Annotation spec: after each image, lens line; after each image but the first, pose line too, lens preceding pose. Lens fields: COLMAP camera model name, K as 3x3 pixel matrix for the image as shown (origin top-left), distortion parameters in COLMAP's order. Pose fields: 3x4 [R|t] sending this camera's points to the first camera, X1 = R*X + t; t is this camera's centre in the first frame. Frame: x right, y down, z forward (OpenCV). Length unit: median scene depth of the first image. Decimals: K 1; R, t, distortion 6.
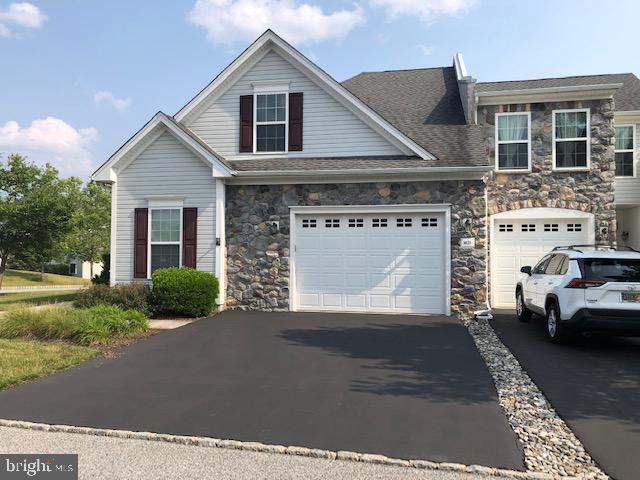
lens RADIAL K [[525.1, 0, 320.0], [0, 525.1, 240.0], [0, 0, 1]] dist [0.012948, -0.002171]
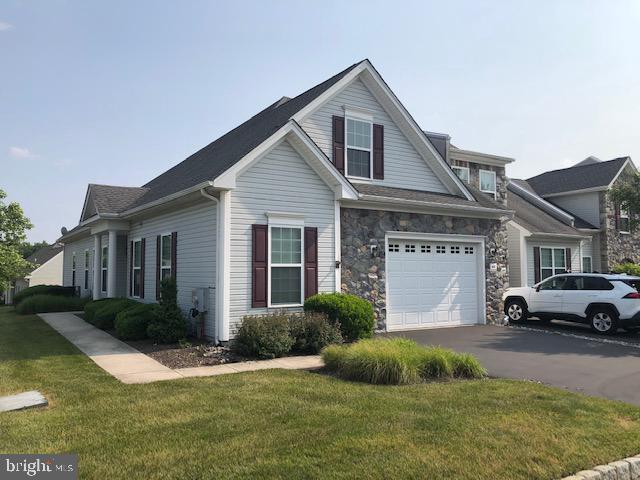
lens RADIAL K [[525.1, 0, 320.0], [0, 525.1, 240.0], [0, 0, 1]] dist [0.012948, -0.002171]
pose [[0.728809, 0.037442, 0.683693, -0.870912], [-0.014552, 0.999125, -0.039205, -0.003547], [-0.684562, 0.018624, 0.728716, 0.318833]]
